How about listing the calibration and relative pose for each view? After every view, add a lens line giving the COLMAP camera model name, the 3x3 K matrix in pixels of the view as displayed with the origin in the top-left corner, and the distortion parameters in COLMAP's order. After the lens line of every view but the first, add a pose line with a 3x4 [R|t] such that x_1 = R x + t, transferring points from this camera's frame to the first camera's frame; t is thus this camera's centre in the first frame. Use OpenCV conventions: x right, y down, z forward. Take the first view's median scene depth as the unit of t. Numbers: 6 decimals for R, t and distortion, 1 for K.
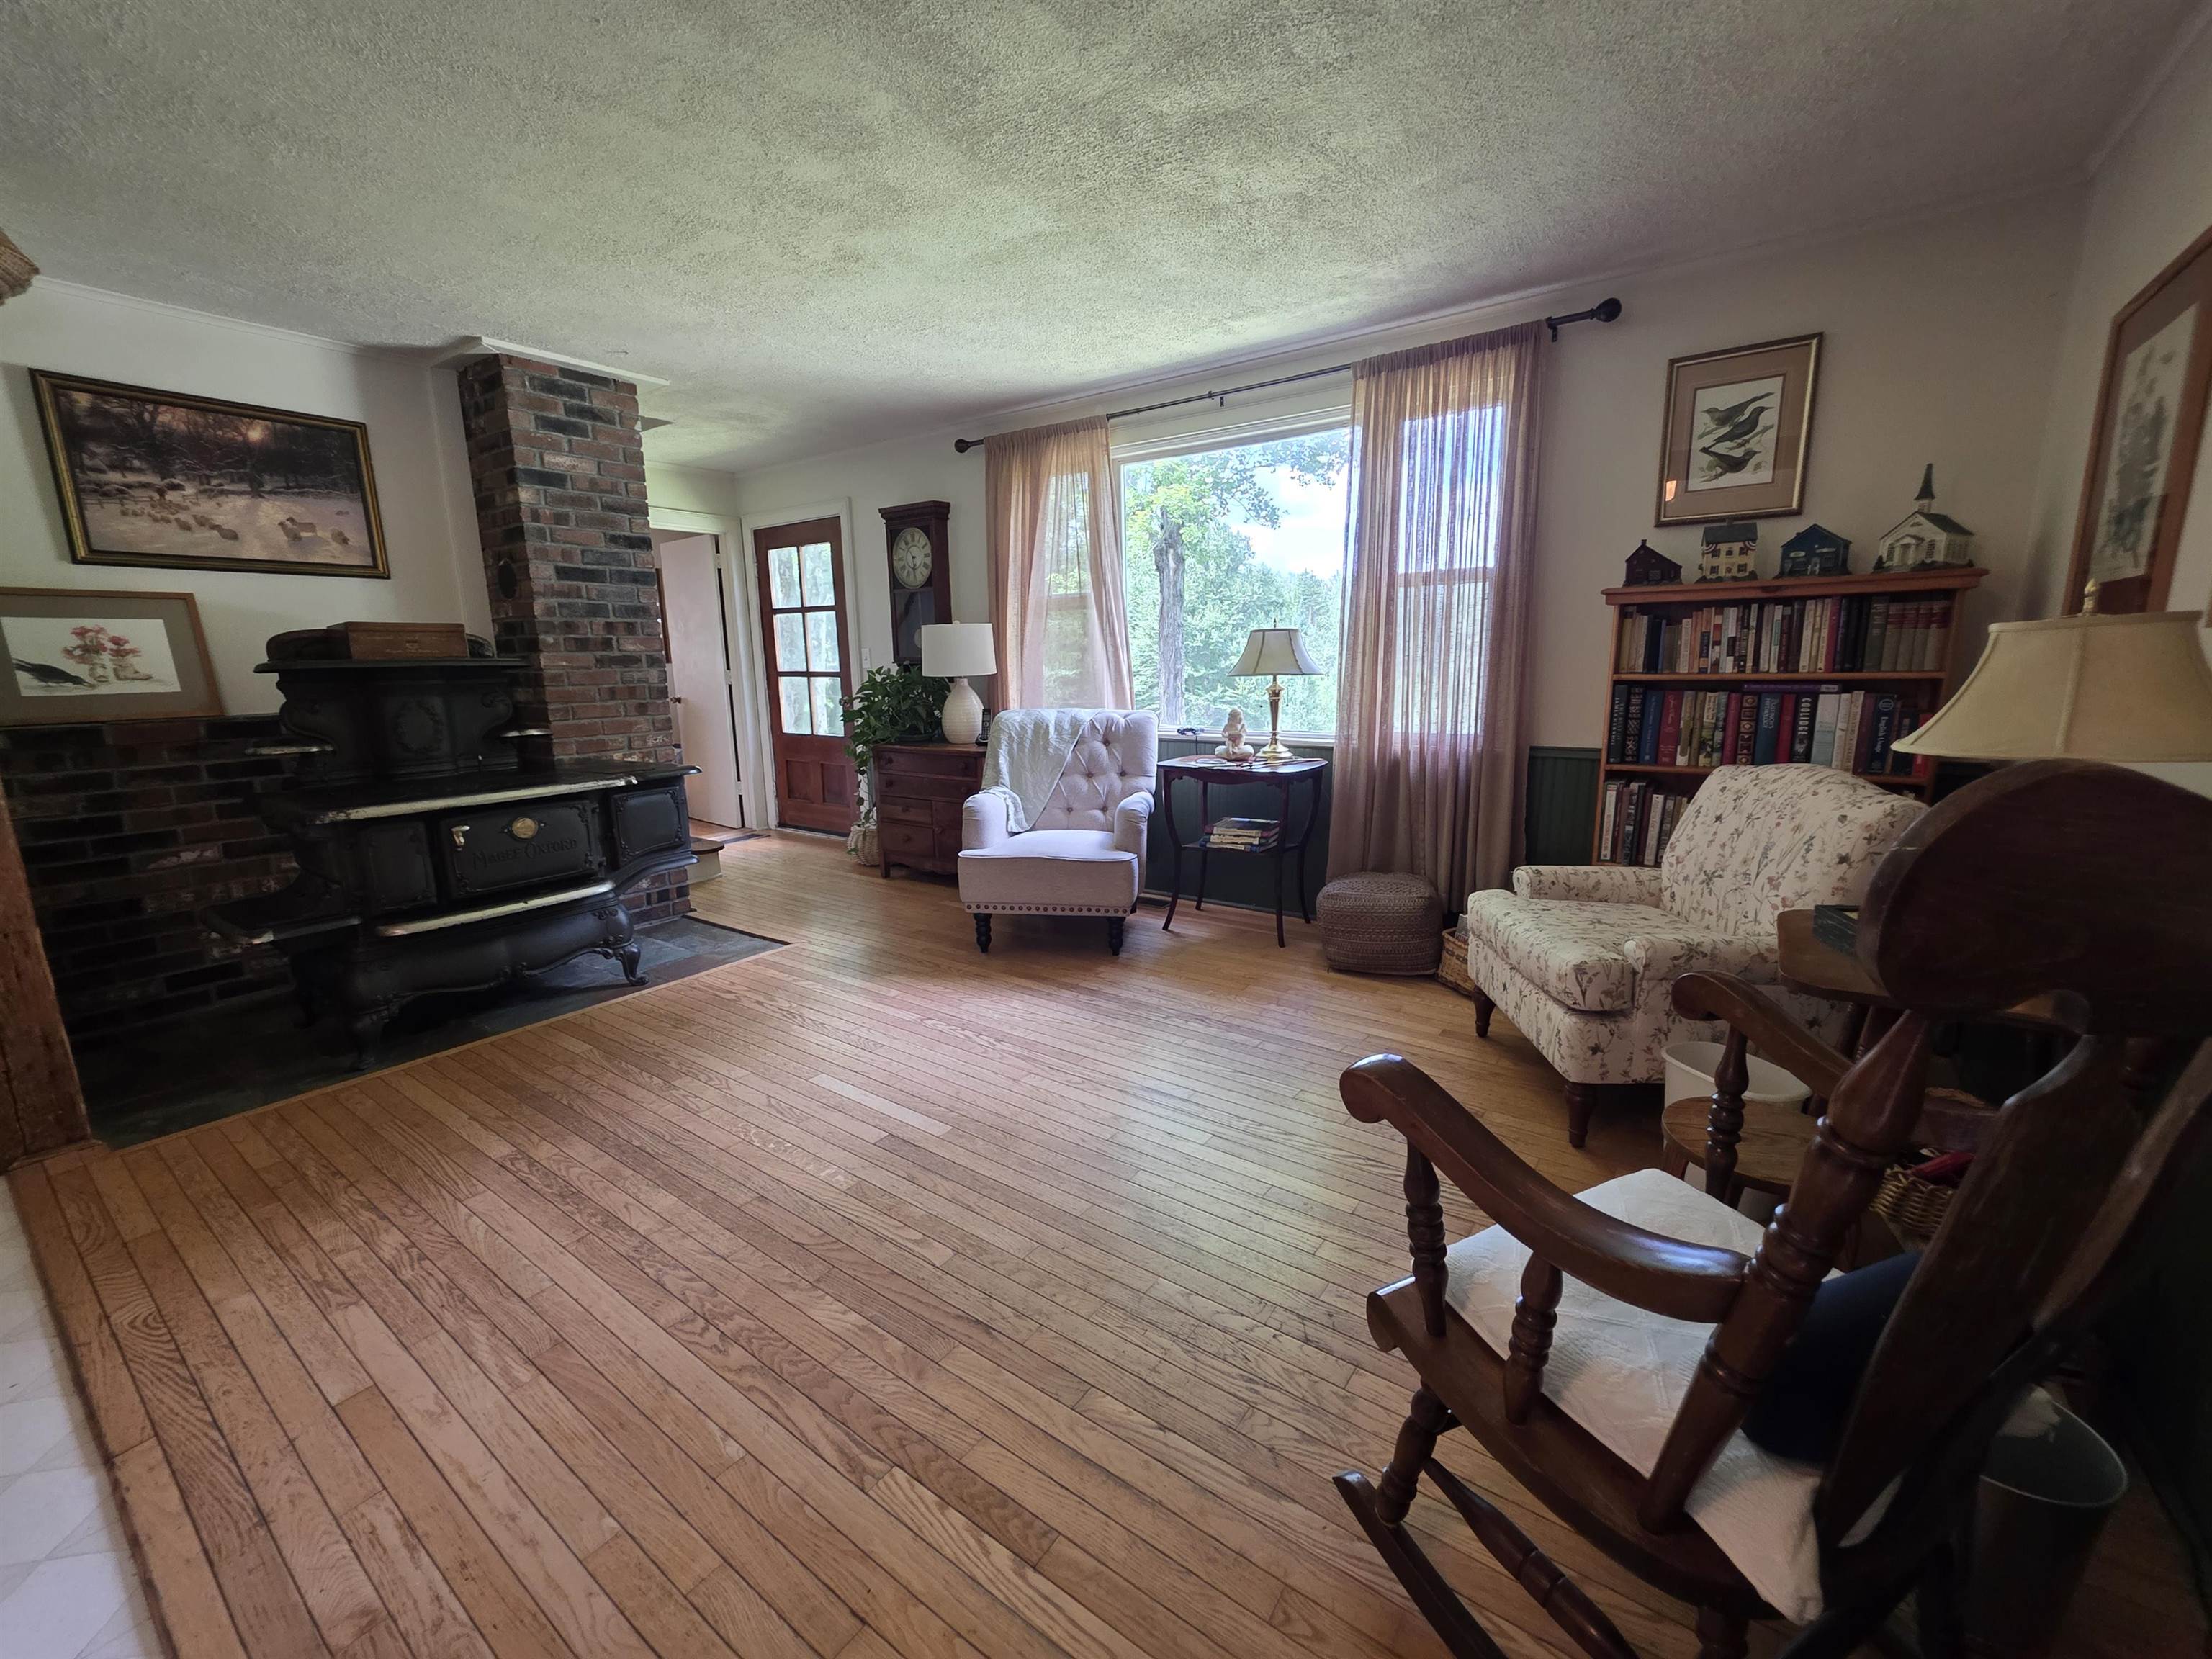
lens RADIAL K [[890.5, 0, 1113.9], [0, 890.5, 823.0], [0, 0, 1]] dist [-0.000656, 0.000807]
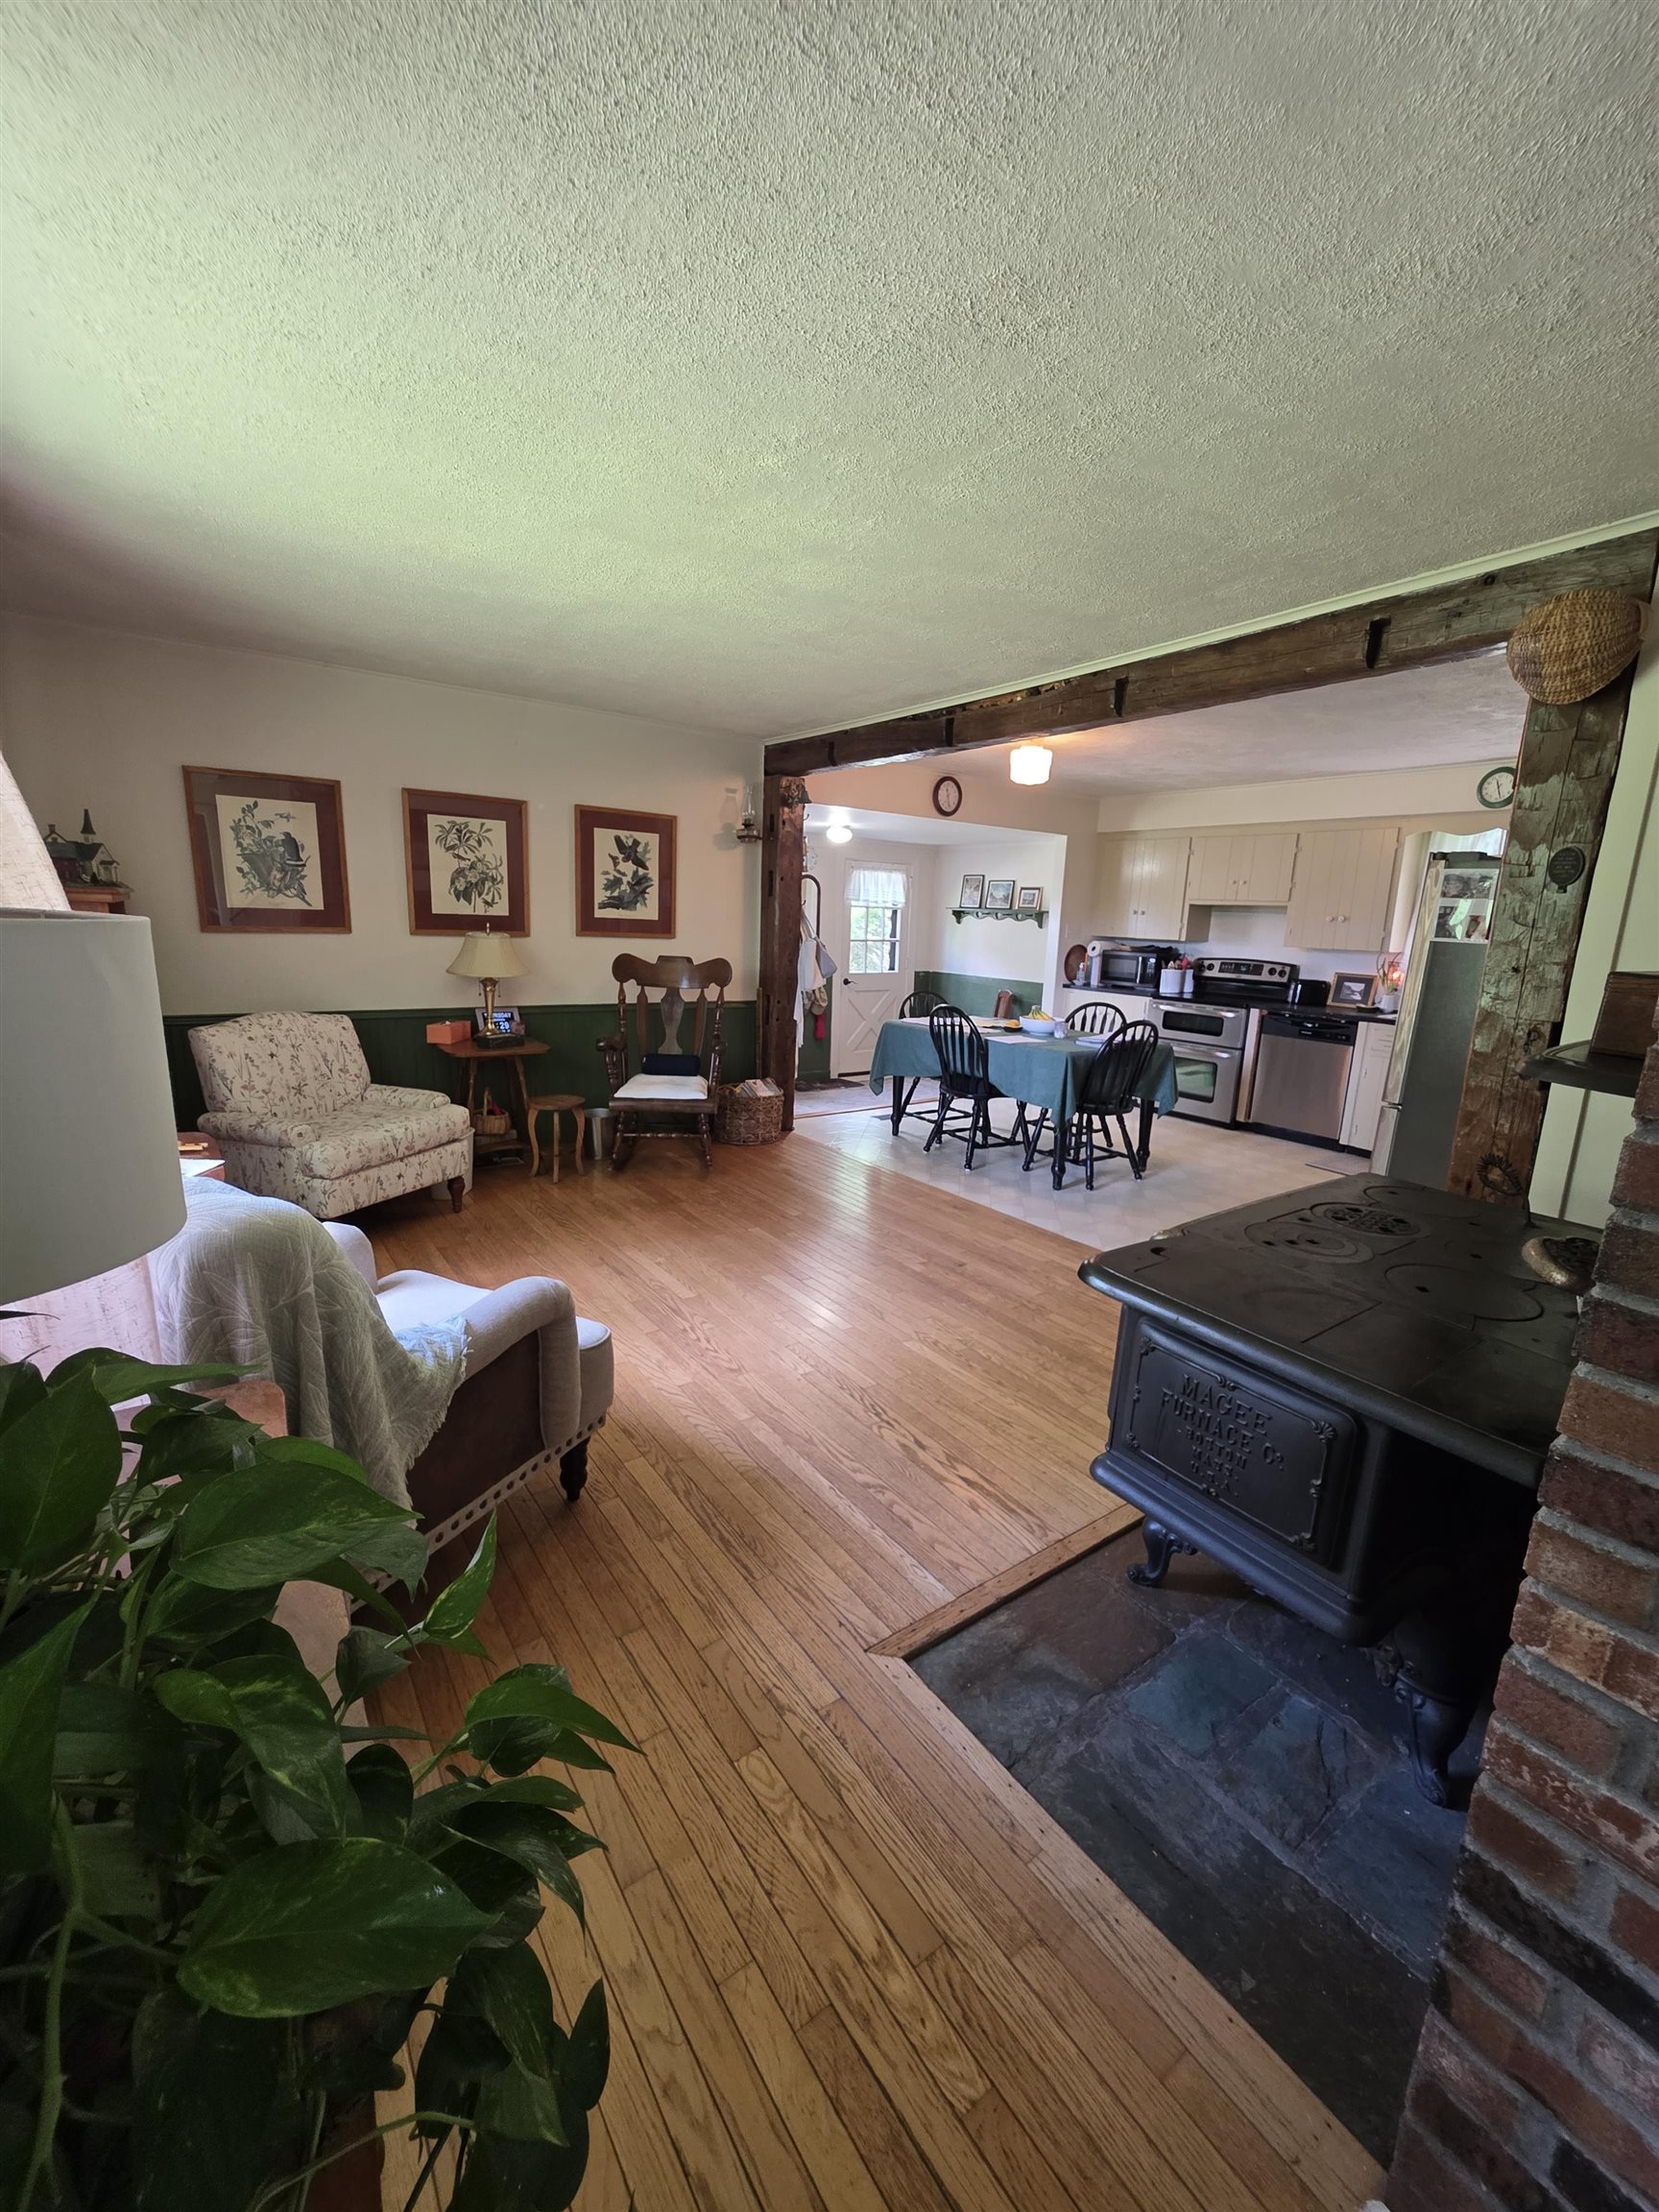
lens RADIAL K [[890.5, 0, 827.6], [0, 890.5, 1099.0], [0, 0, 1]] dist [-0.000656, 0.000807]
pose [[-0.945405, -0.087054, 0.314055, -0.490427], [0.035363, 0.930570, 0.364403, -0.321739], [-0.323972, 0.355614, -0.876687, 1.452117]]
